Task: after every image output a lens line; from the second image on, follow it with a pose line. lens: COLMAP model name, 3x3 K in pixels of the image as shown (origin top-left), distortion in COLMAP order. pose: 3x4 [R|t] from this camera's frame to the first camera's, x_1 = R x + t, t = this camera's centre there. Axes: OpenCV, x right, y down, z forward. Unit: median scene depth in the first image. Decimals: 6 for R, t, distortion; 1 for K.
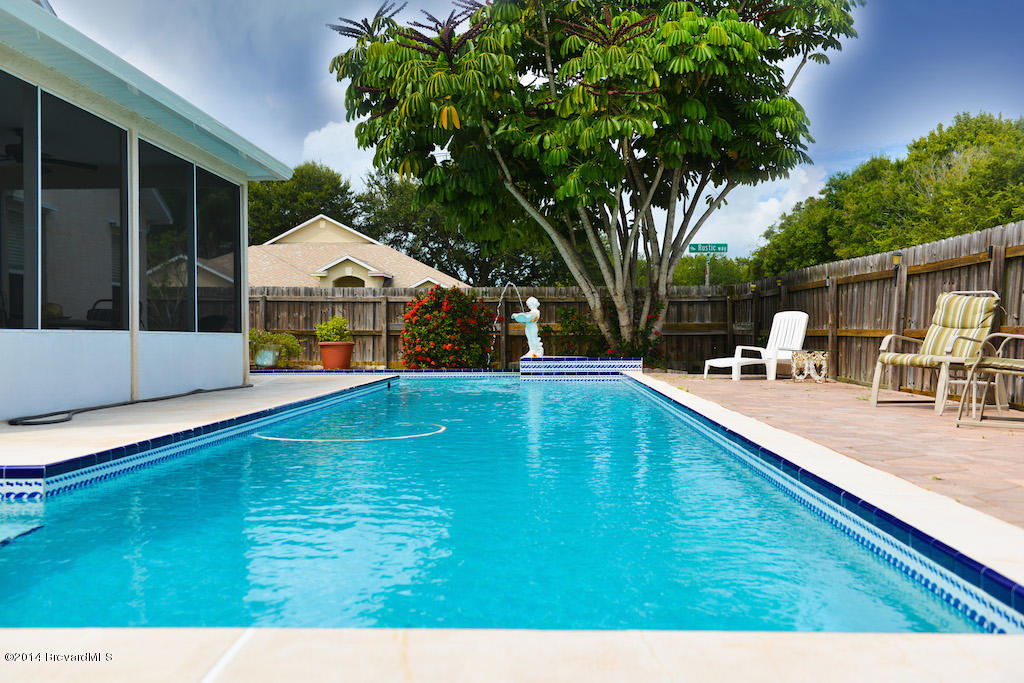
lens RADIAL K [[1109.5, 0, 511.2], [0, 1109.5, 340.5], [0, 0, 1]] dist [-0.025568, 0.000000]
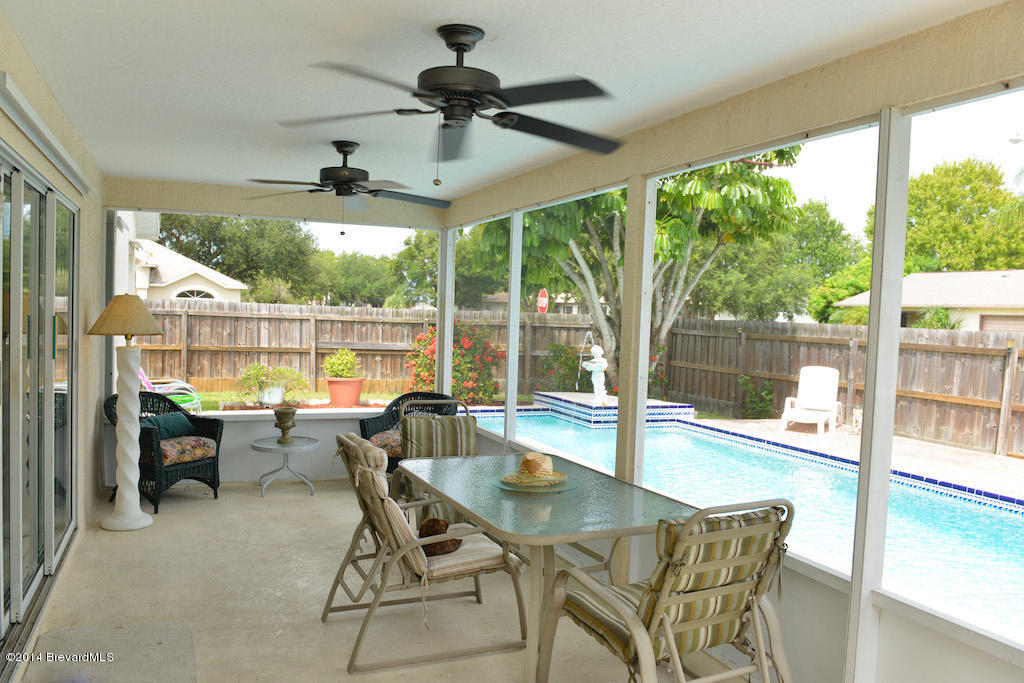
lens RADIAL K [[776.4, 0, 513.4], [0, 776.4, 345.2], [0, 0, 1]] dist [-0.011947, -0.000936]
pose [[0.897431, 0.014618, 0.440912, -0.261639], [-0.036370, 0.998500, 0.040923, -0.047181], [-0.439652, -0.052762, 0.896617, 0.282177]]
